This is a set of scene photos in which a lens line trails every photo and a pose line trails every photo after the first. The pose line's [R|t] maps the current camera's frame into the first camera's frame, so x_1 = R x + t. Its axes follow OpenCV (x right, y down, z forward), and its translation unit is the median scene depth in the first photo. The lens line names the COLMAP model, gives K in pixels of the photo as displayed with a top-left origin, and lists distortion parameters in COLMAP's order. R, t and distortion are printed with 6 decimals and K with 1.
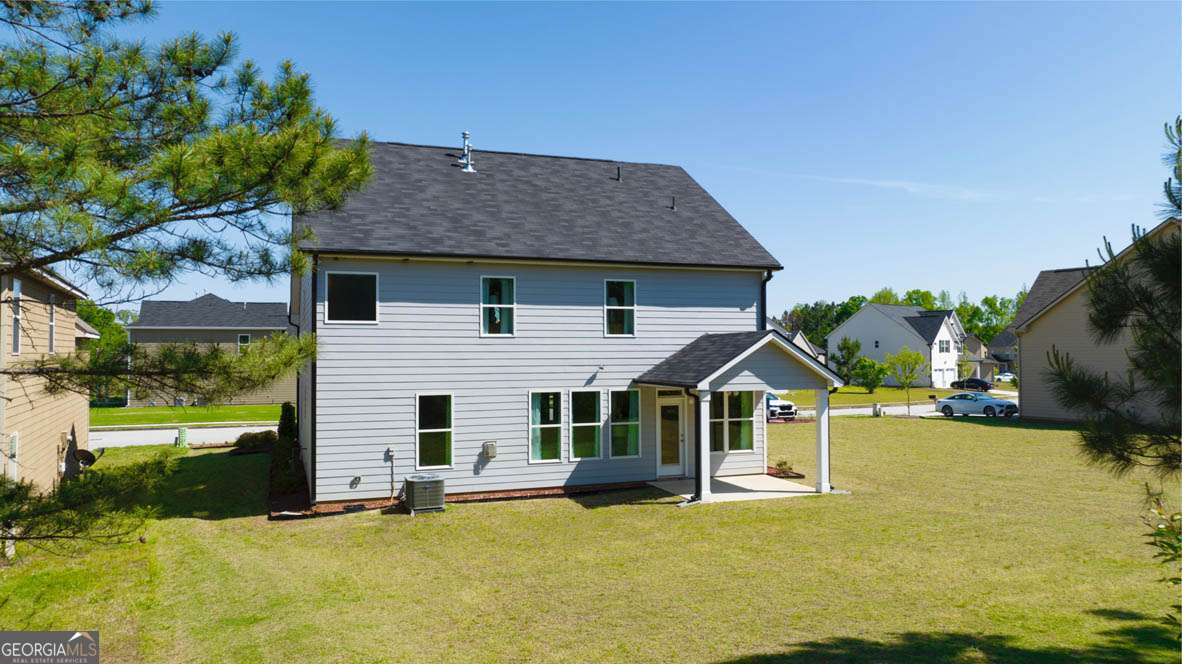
lens RADIAL K [[832.0, 0, 591.0], [0, 832.0, 332.0], [0, 0, 1]] dist [-0.008994, 0.001738]
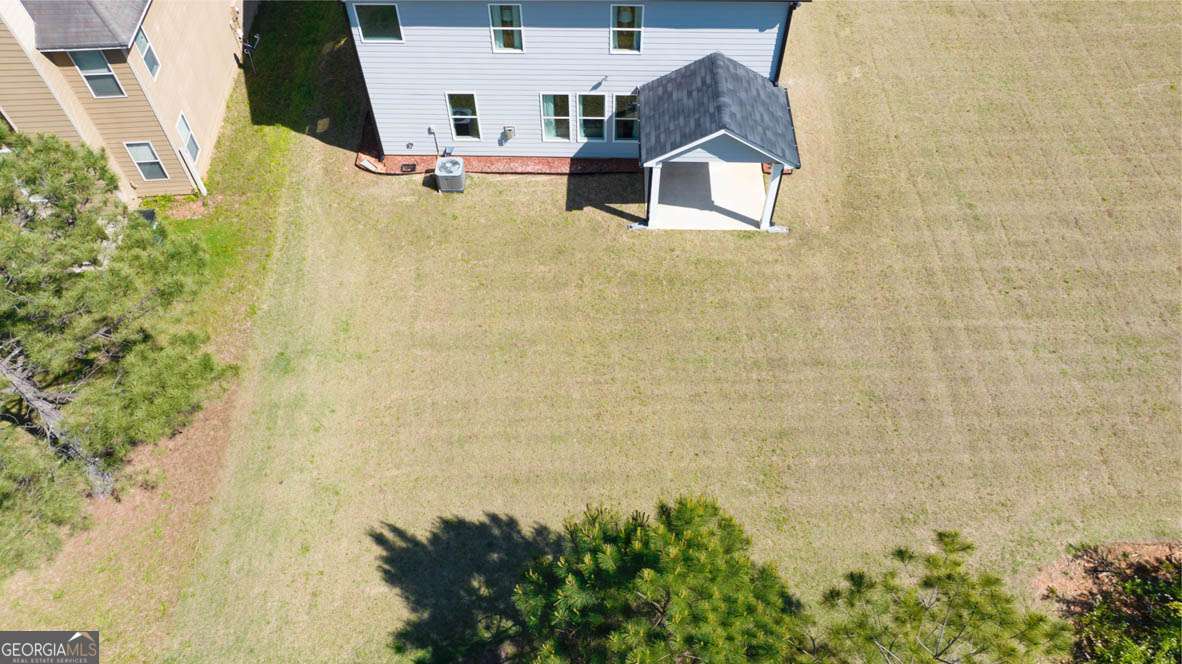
lens RADIAL K [[831.3, 0, 594.7], [0, 831.3, 335.4], [0, 0, 1]] dist [-0.003310, 0.001498]
pose [[0.928737, 0.299098, -0.219061, 0.351458], [0.005571, 0.579550, 0.814918, -0.677092], [0.370697, -0.758065, 0.536583, 0.138814]]
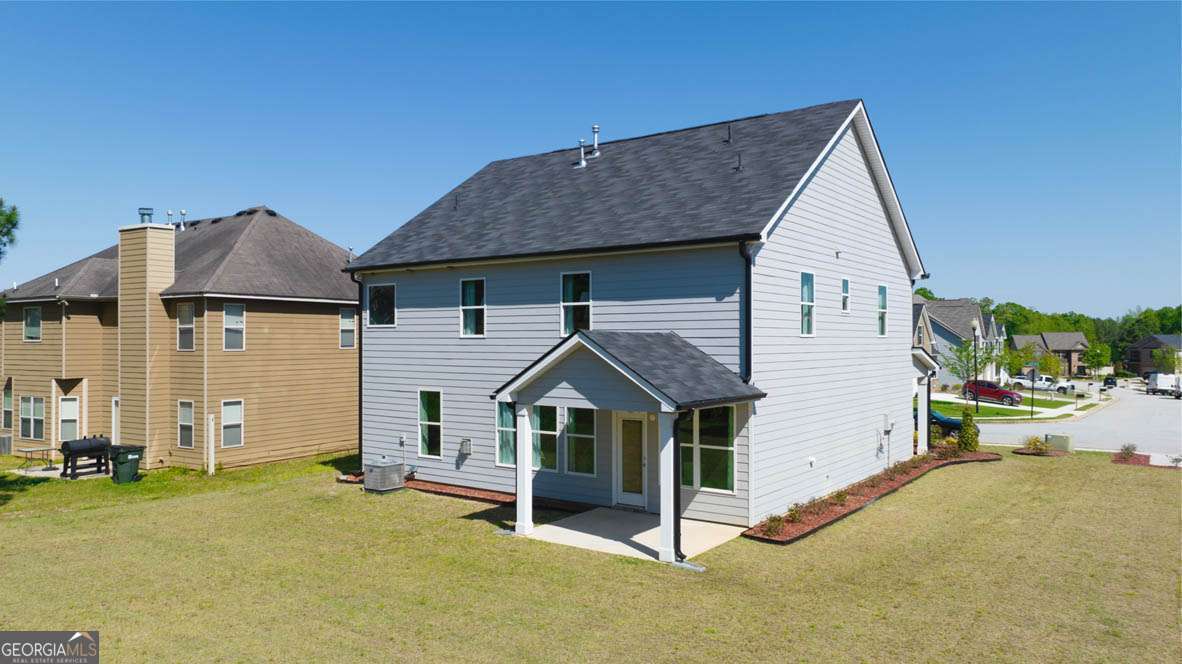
lens RADIAL K [[832.0, 0, 591.0], [0, 832.0, 332.0], [0, 0, 1]] dist [-0.008994, 0.001738]
pose [[0.548816, -0.004240, -0.835932, 0.803812], [0.018482, 0.999804, 0.007063, -0.005577], [0.835739, -0.019326, 0.548787, 0.546416]]
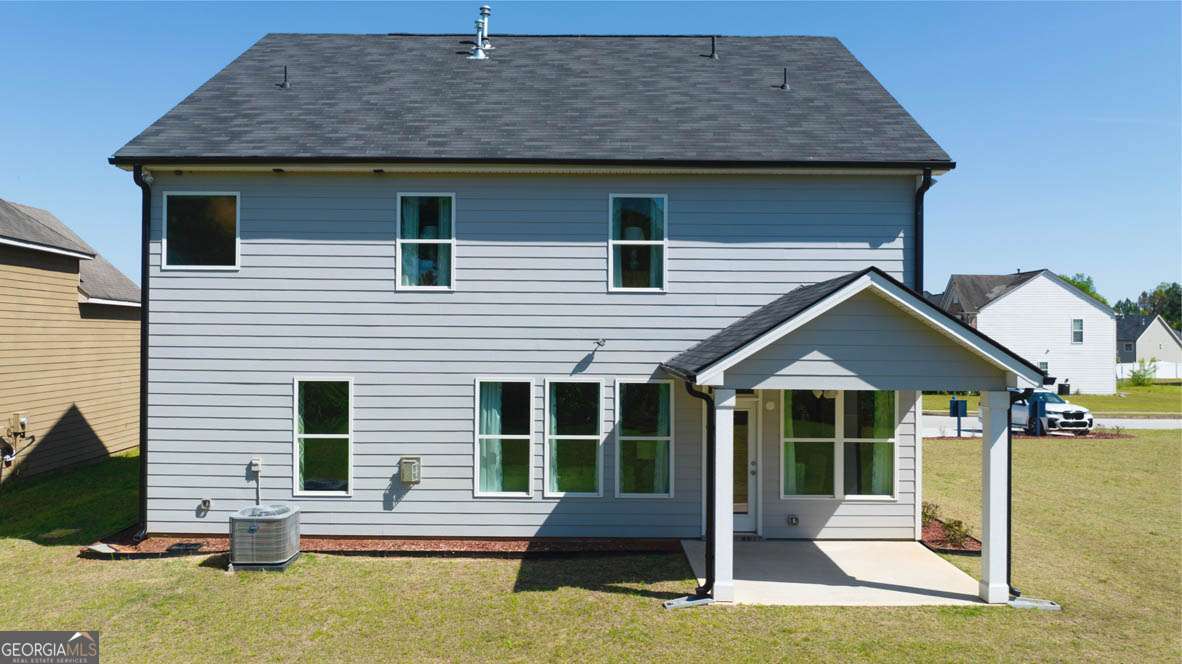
lens RADIAL K [[853.5, 0, 588.7], [0, 853.5, 331.4], [0, 0, 1]] dist [-0.017955, -0.001838]
pose [[0.935907, 0.007947, -0.352156, 0.222687], [-0.002665, 0.999877, 0.015481, 0.025423], [0.352236, -0.013551, 0.935813, 0.433525]]
